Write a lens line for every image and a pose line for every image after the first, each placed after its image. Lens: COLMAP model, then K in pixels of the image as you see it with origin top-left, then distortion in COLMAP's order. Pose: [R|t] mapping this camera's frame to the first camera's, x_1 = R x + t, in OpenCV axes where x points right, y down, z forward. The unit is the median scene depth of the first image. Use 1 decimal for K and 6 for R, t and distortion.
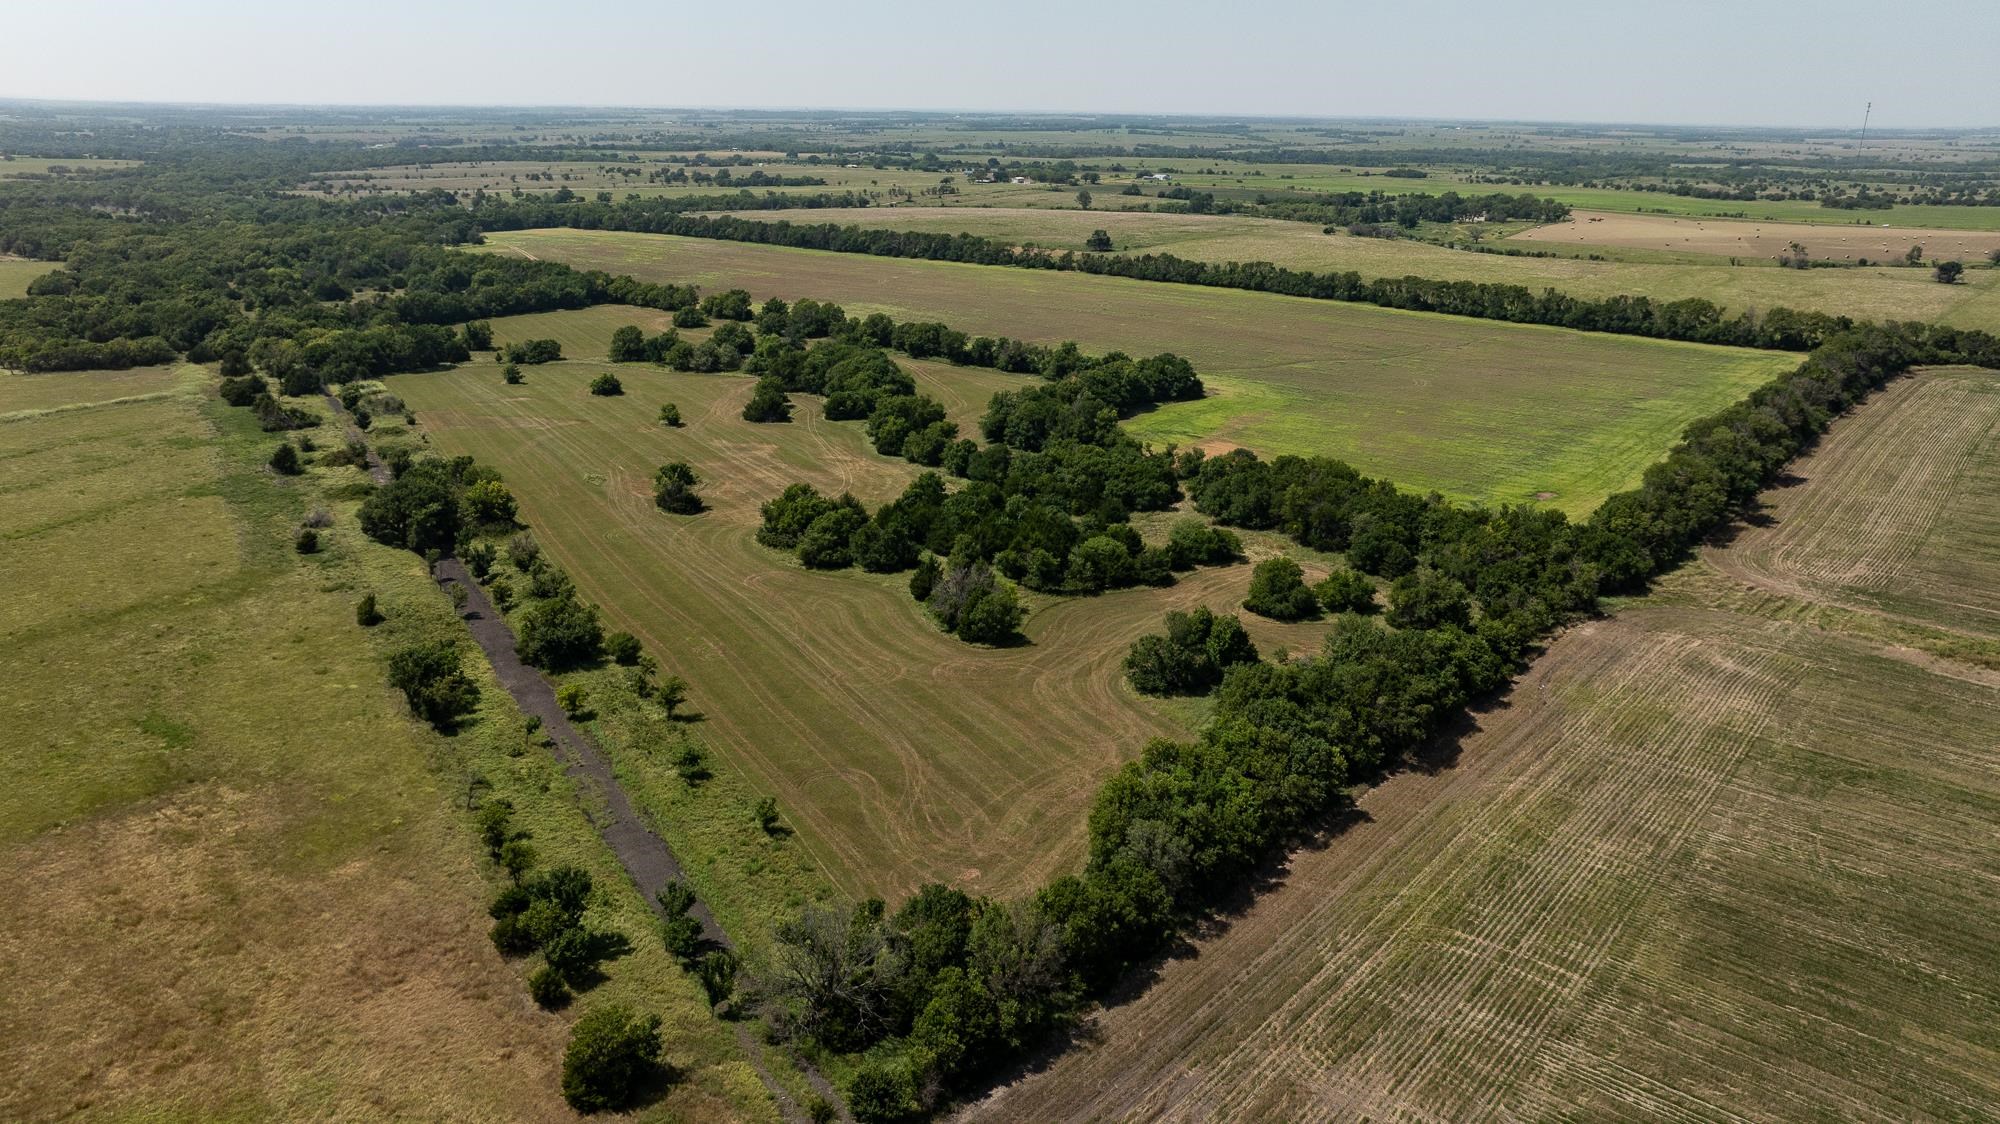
lens RADIAL K [[1398.9, 0, 1000.0], [0, 1398.9, 562.0], [0, 0, 1]] dist [-0.053803, 0.057585]
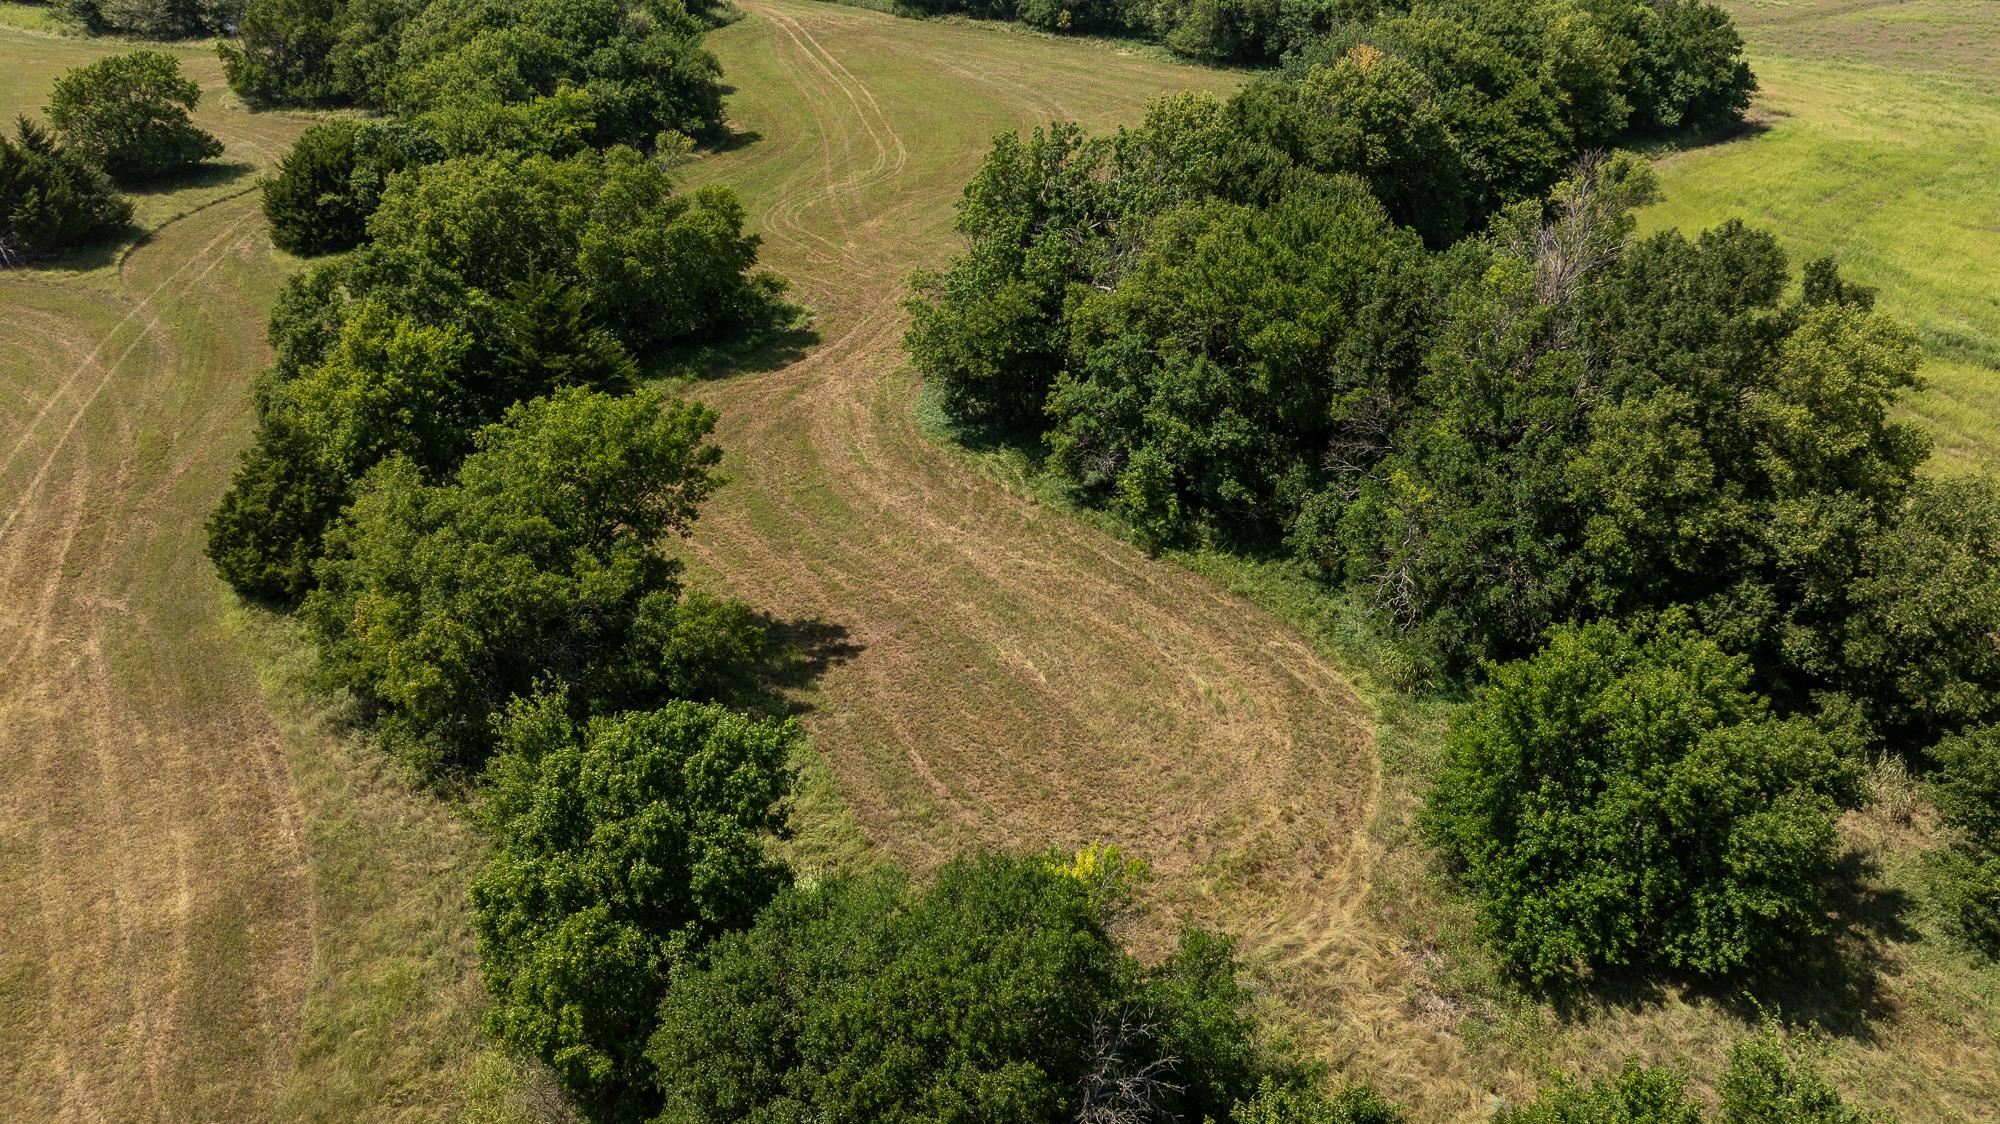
lens RADIAL K [[1398.9, 0, 1000.0], [0, 1398.9, 562.0], [0, 0, 1]] dist [-0.053803, 0.057585]
pose [[0.999630, 0.007664, -0.026104, 0.001175], [-0.001742, 0.975556, 0.219745, -0.082875], [0.027150, -0.219618, 0.975208, 0.625441]]
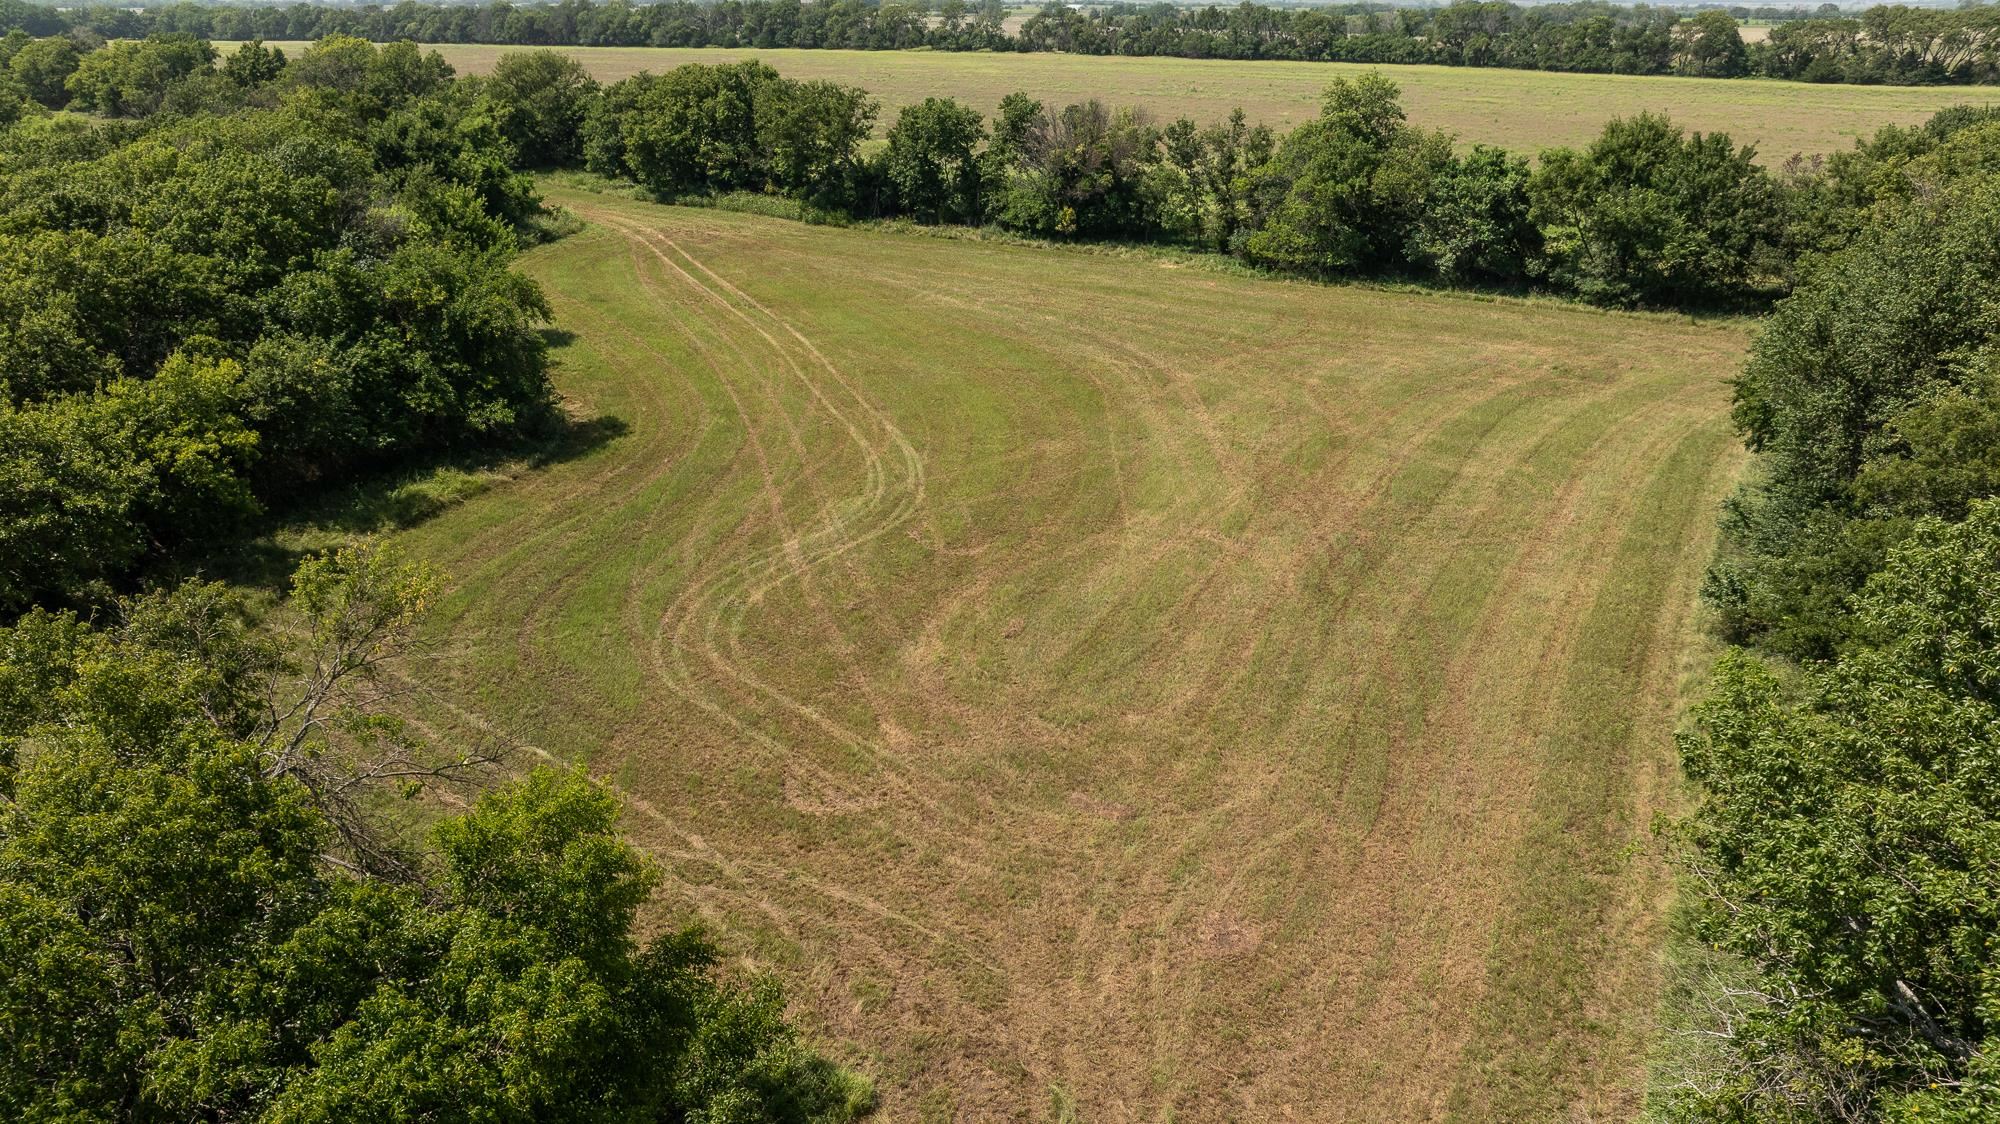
lens RADIAL K [[1398.9, 0, 1000.0], [0, 1398.9, 562.0], [0, 0, 1]] dist [-0.053803, 0.057585]
pose [[0.995289, -0.043539, 0.086621, -0.024398], [0.037107, 0.996528, 0.074528, -0.097576], [-0.089565, -0.070963, 0.993450, 0.743676]]
